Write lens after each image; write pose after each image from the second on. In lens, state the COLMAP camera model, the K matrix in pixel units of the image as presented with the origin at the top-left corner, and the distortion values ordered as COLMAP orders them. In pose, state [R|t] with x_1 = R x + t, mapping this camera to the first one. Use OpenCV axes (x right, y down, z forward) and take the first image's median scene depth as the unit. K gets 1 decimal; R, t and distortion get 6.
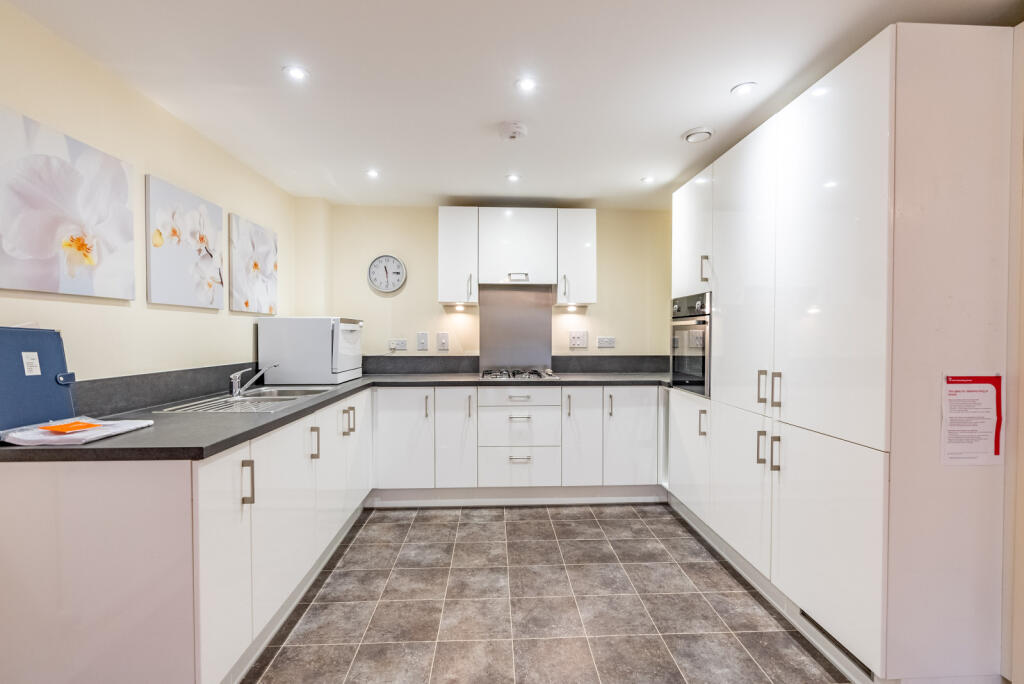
lens RADIAL K [[481.2, 0, 512.0], [0, 481.2, 342.0], [0, 0, 1]] dist [-0.002713, -0.000042]
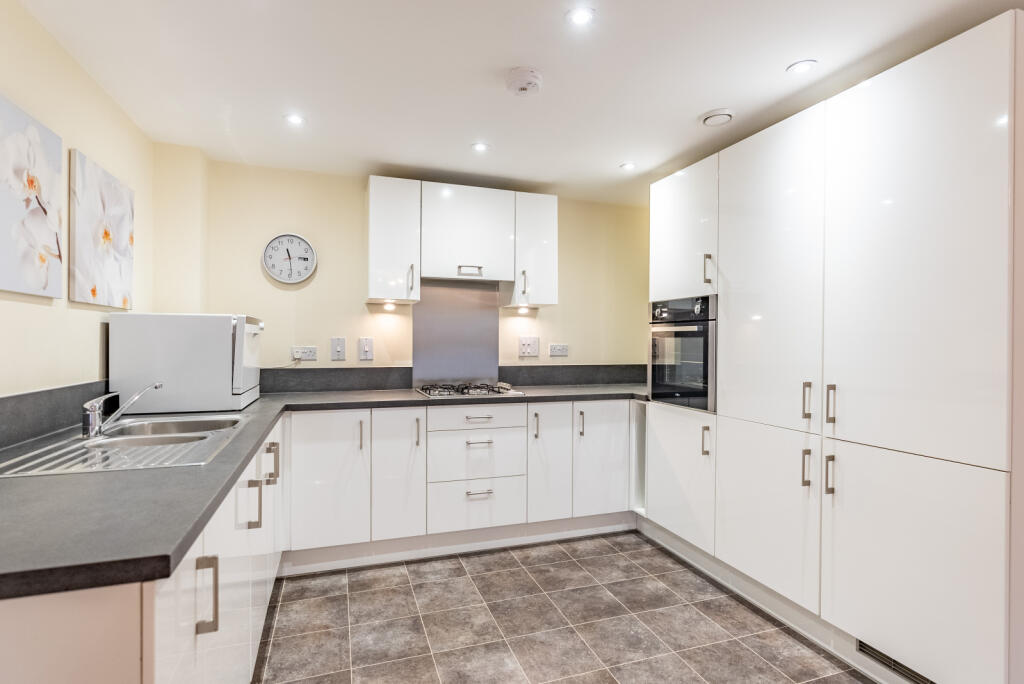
lens RADIAL K [[519.3, 0, 512.0], [0, 519.3, 342.0], [0, 0, 1]] dist [-0.001892, 0.000751]
pose [[0.957616, 0.004677, 0.288009, -0.200009], [-0.001036, 0.999918, -0.012795, -0.002576], [-0.288045, 0.011955, 0.957542, 0.155189]]
